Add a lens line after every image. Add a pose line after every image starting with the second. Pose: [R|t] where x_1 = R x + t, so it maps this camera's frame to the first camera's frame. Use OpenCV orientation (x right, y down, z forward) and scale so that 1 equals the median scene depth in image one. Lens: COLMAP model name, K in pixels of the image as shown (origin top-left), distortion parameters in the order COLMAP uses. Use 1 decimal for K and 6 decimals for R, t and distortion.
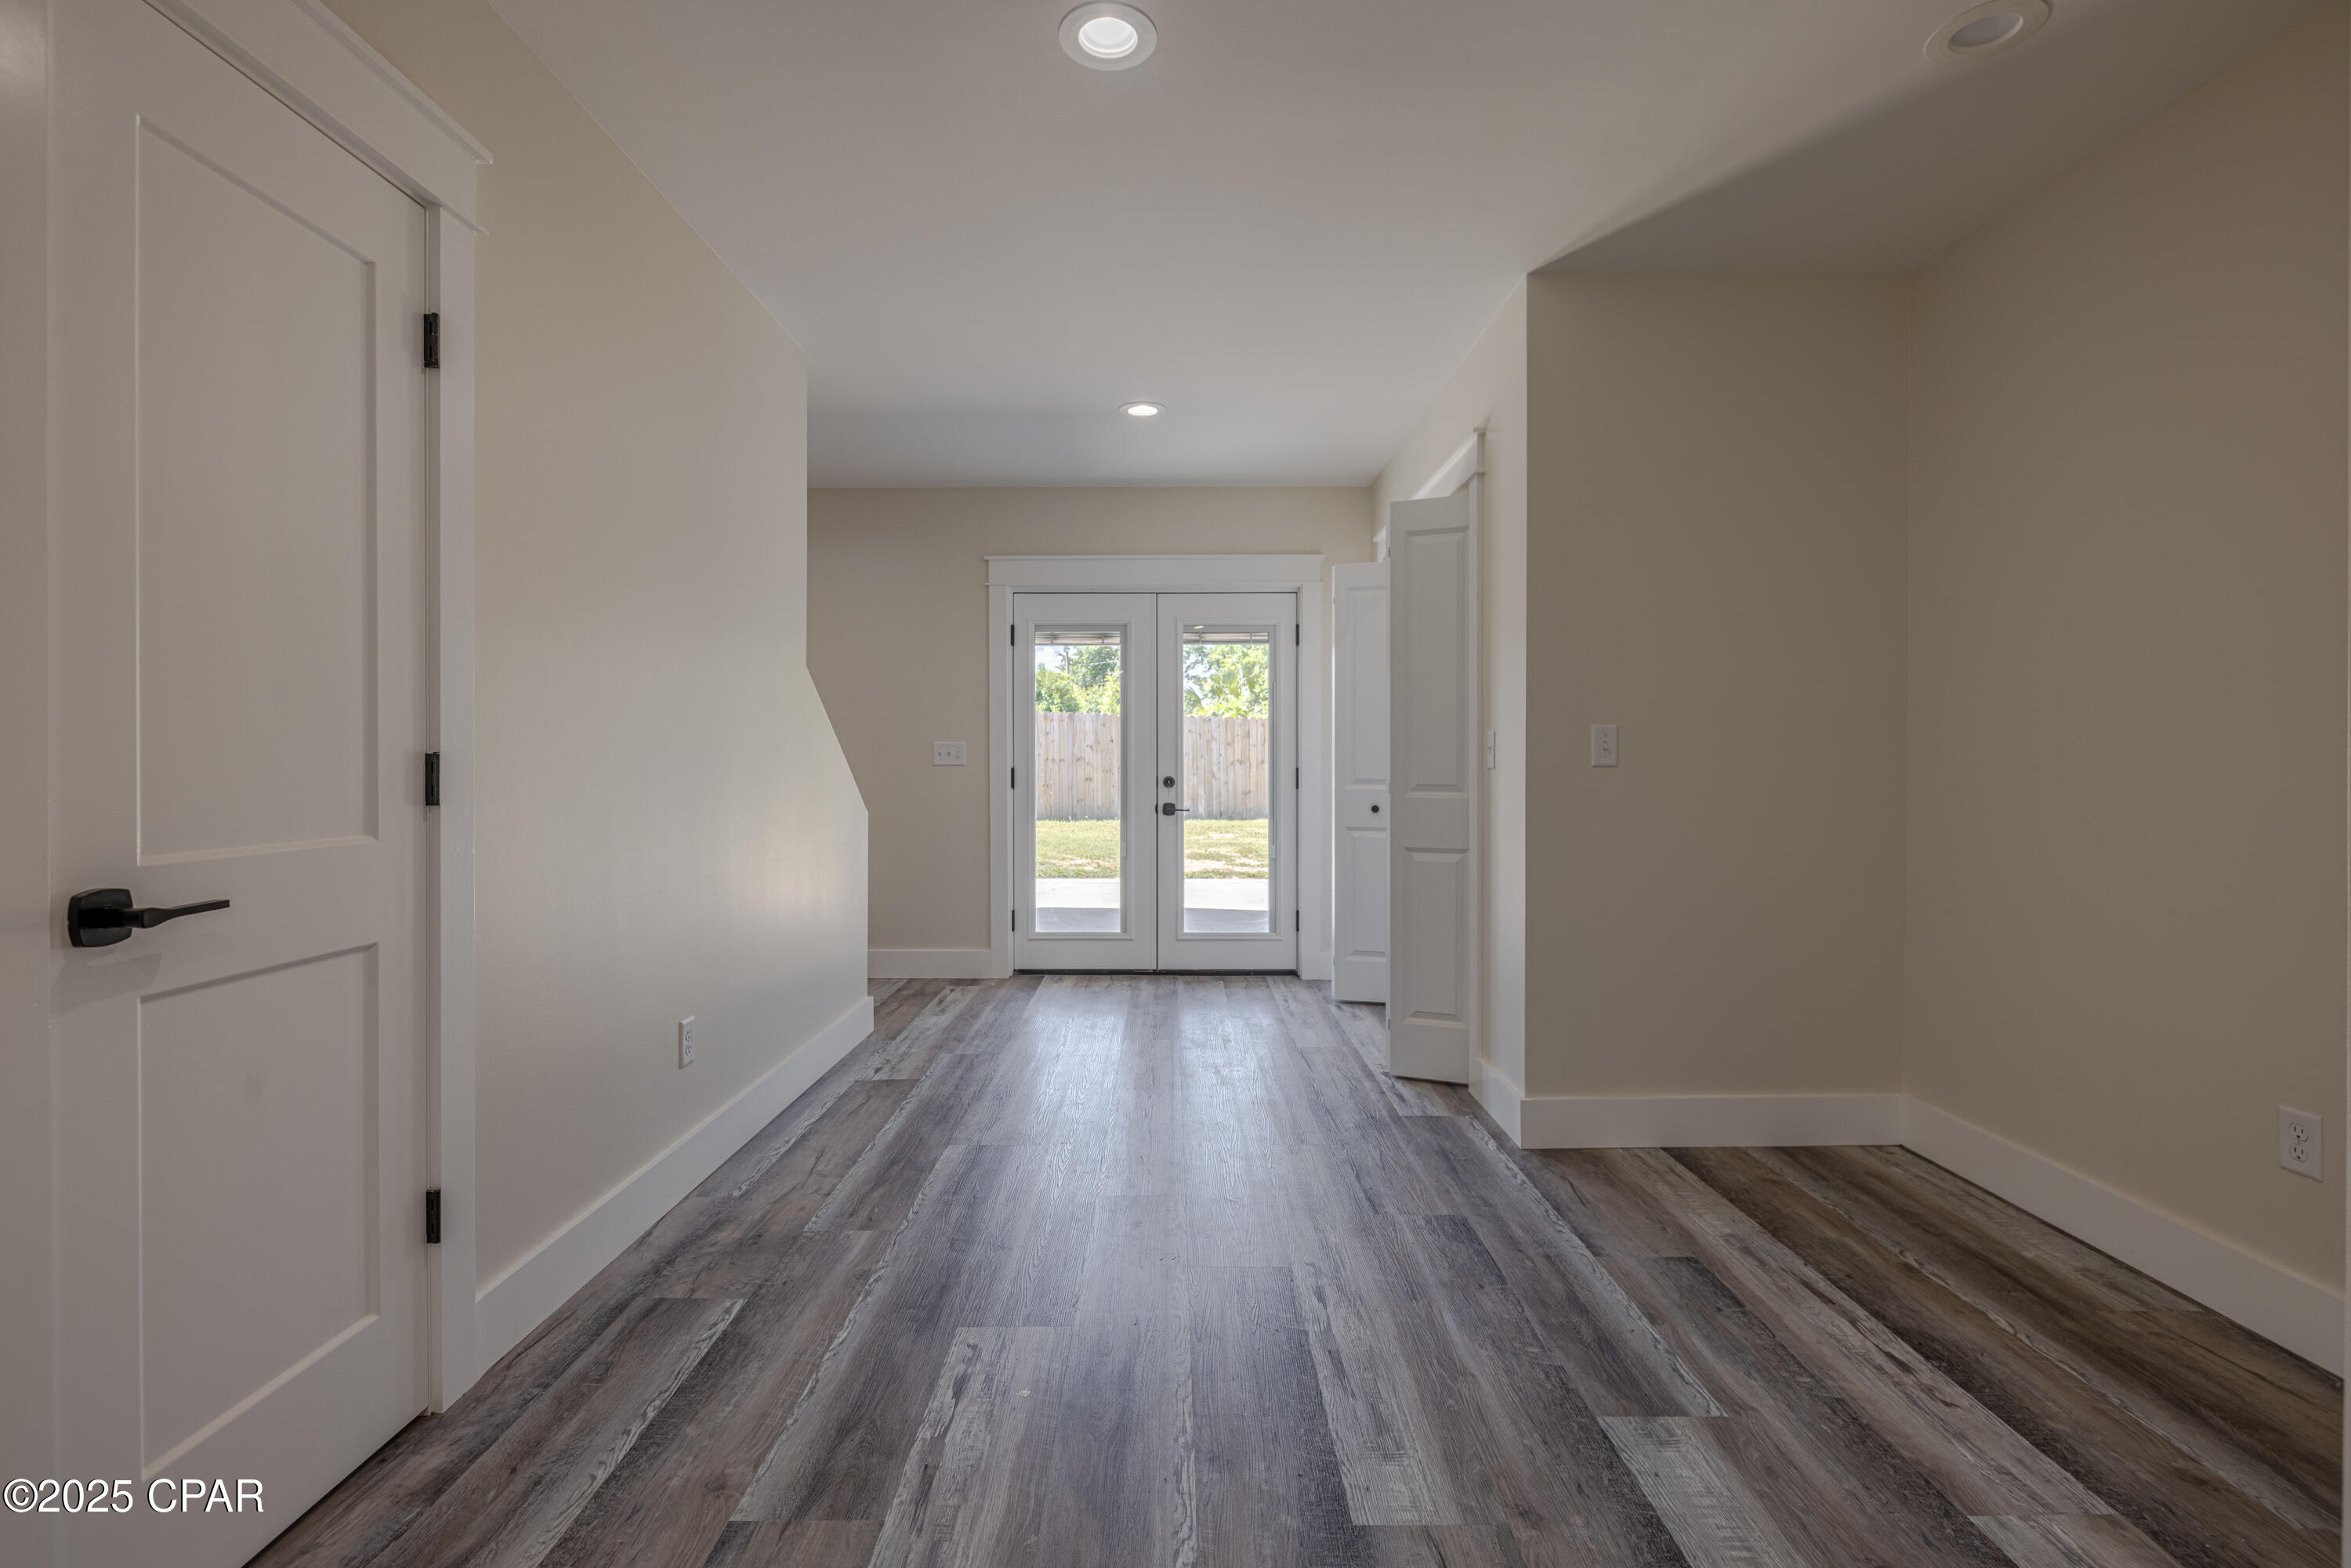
lens RADIAL K [[1048.9, 0, 1175.5], [0, 1048.9, 784.0], [0, 0, 1]] dist [-0.000398, -0.000015]
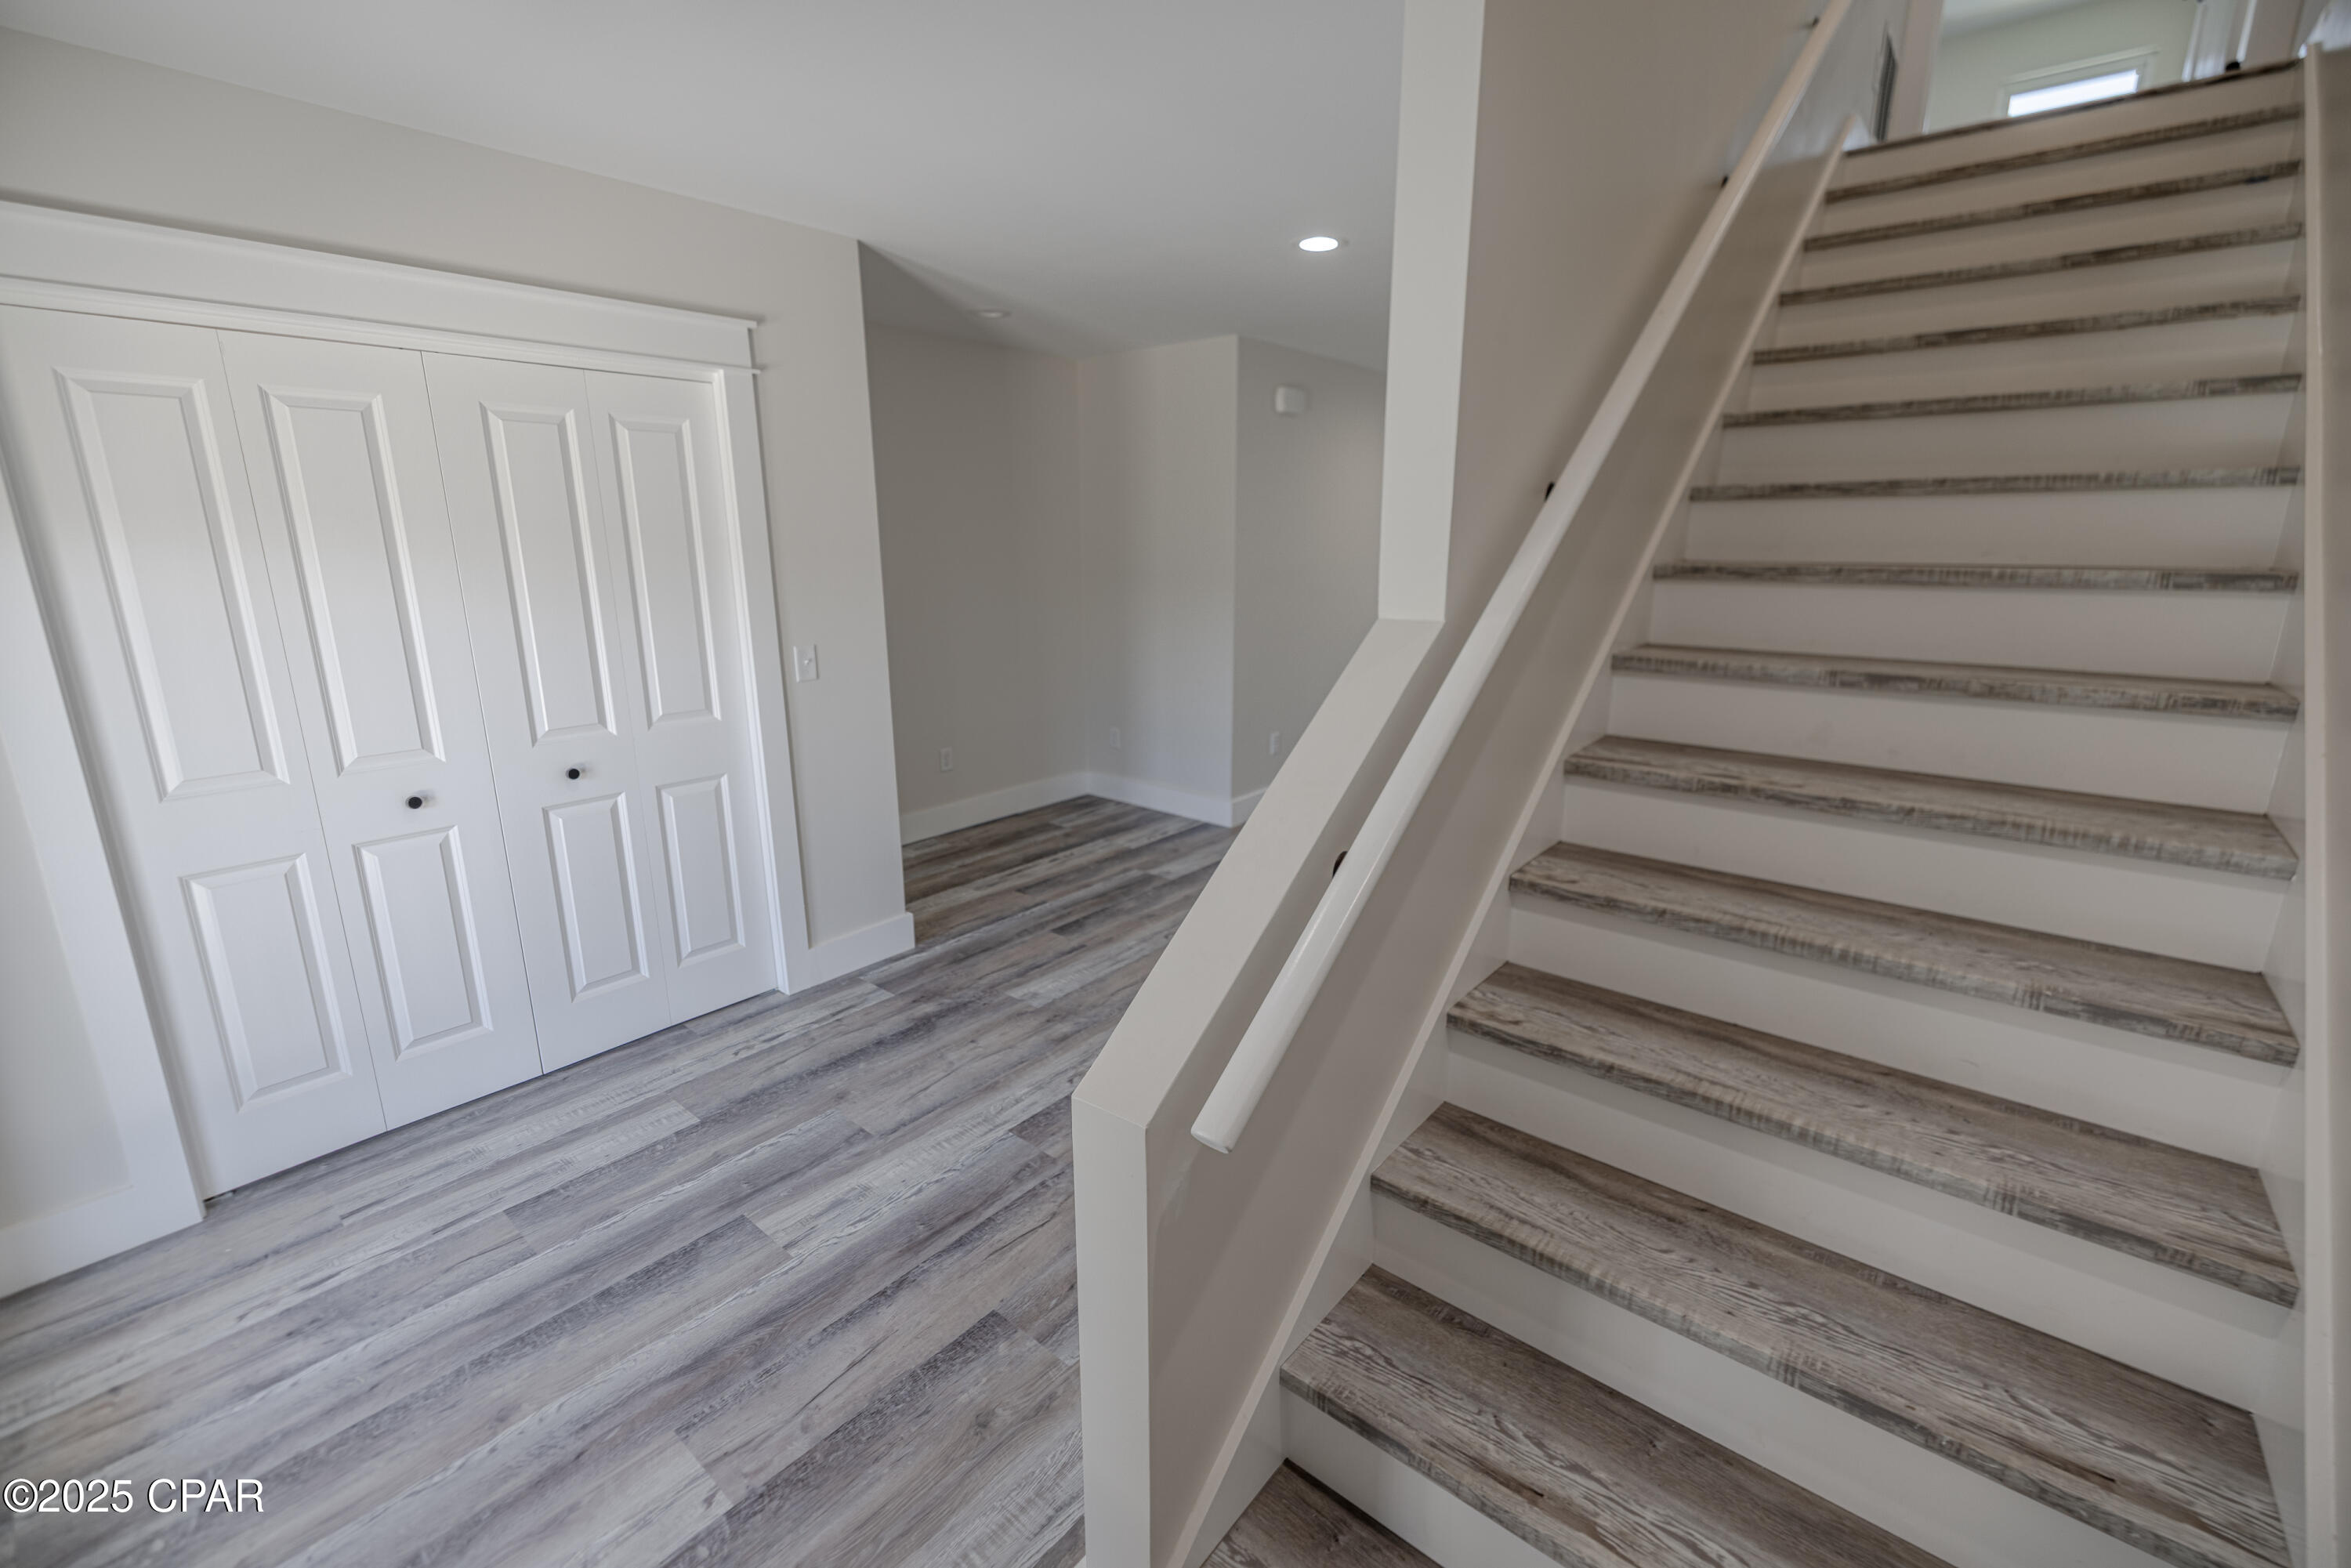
lens RADIAL K [[995.6, 0, 1173.9], [0, 995.6, 775.4], [0, 0, 1]] dist [0.000366, -0.000398]
pose [[-0.766695, -0.159054, 0.621997, -0.939467], [0.011272, 0.965342, 0.260746, -0.271583], [-0.641912, 0.206924, -0.738330, 2.274396]]
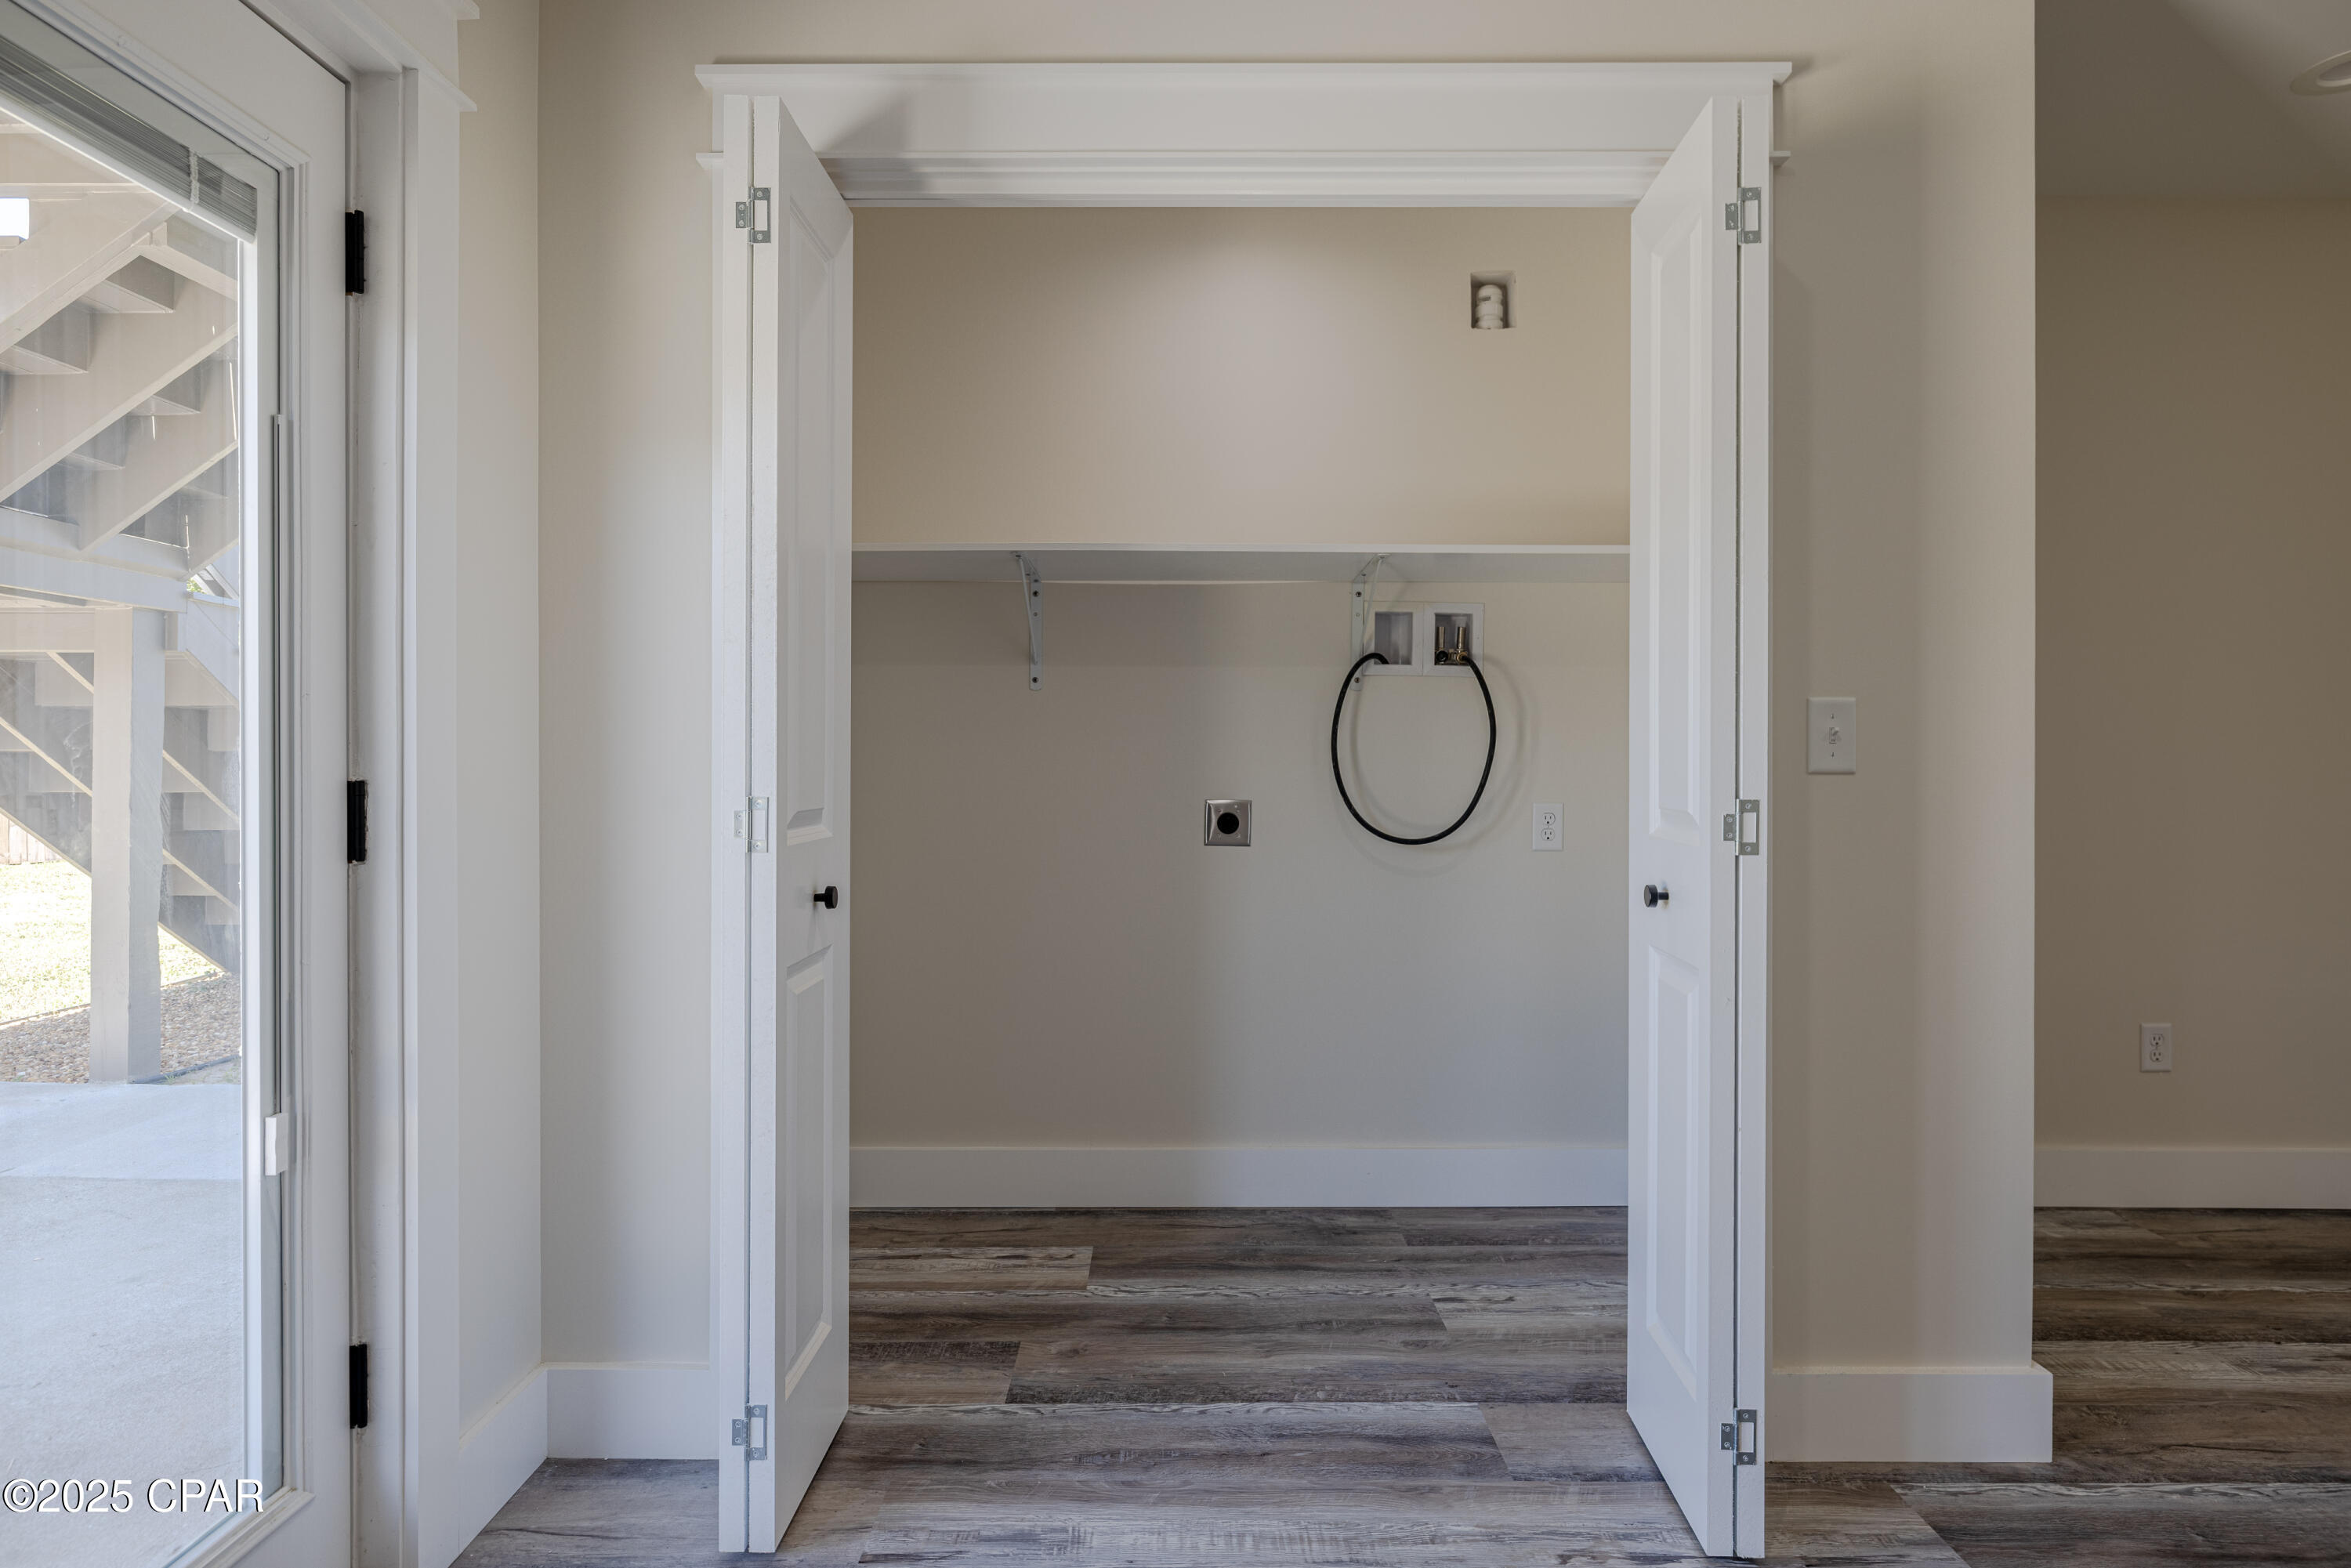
lens RADIAL K [[1237.5, 0, 1172.7], [0, 1237.5, 752.9], [0, 0, 1]] dist [-0.000746, -0.000032]
pose [[0.007981, -0.000711, 0.999968, -0.437149], [0.016975, 0.999856, 0.000576, -0.045676], [-0.999824, 0.016970, 0.007992, 1.948654]]
